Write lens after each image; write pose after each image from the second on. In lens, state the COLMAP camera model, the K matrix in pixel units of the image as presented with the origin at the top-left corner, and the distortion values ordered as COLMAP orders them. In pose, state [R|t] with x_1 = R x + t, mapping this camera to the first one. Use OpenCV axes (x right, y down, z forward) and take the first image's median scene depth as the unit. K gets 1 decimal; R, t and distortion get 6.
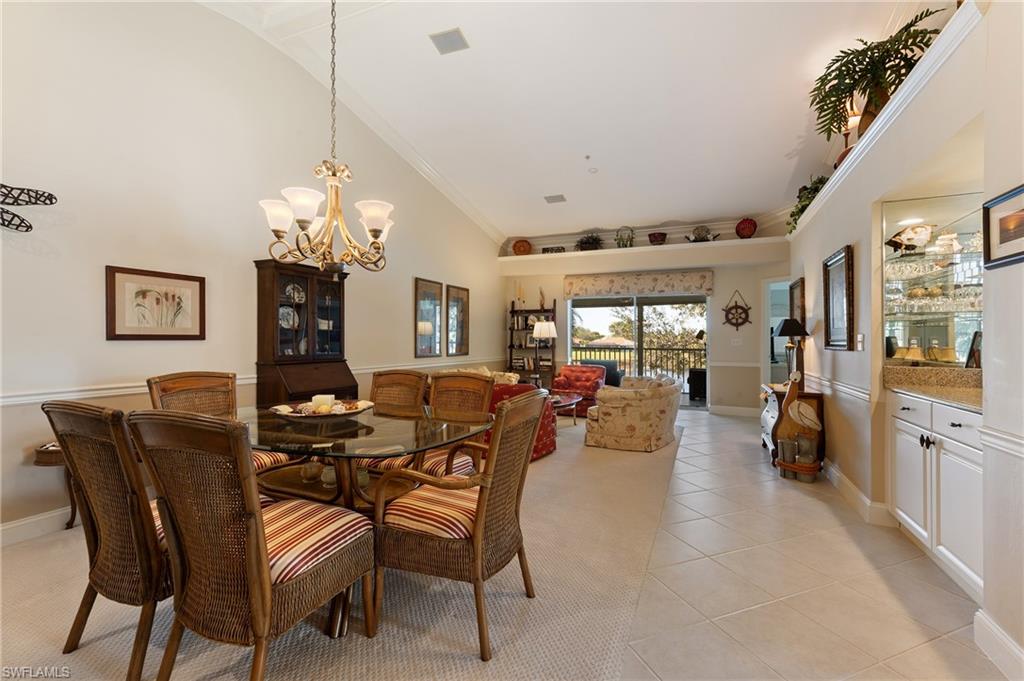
lens RADIAL K [[416.8, 0, 513.3], [0, 416.8, 338.5], [0, 0, 1]] dist [0.000635, 0.000146]
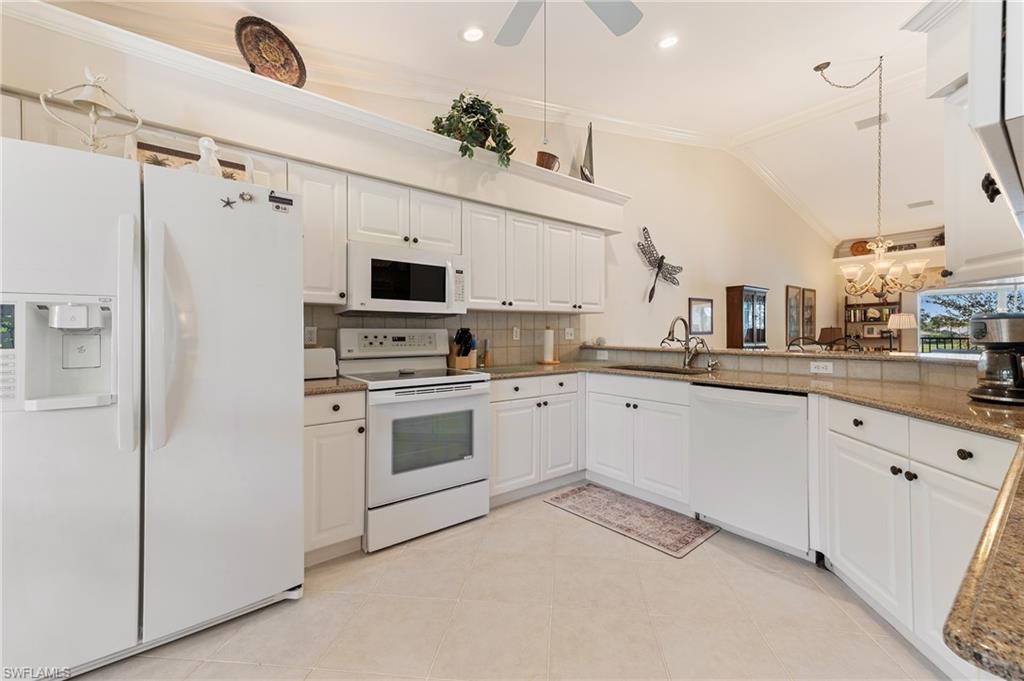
lens RADIAL K [[416.8, 0, 511.0], [0, 416.8, 342.4], [0, 0, 1]] dist [0.000635, 0.000146]
pose [[0.882589, -0.011493, -0.470005, -0.281988], [0.020581, 0.999687, 0.014202, -0.001311], [0.469694, -0.022207, 0.882550, -0.424012]]
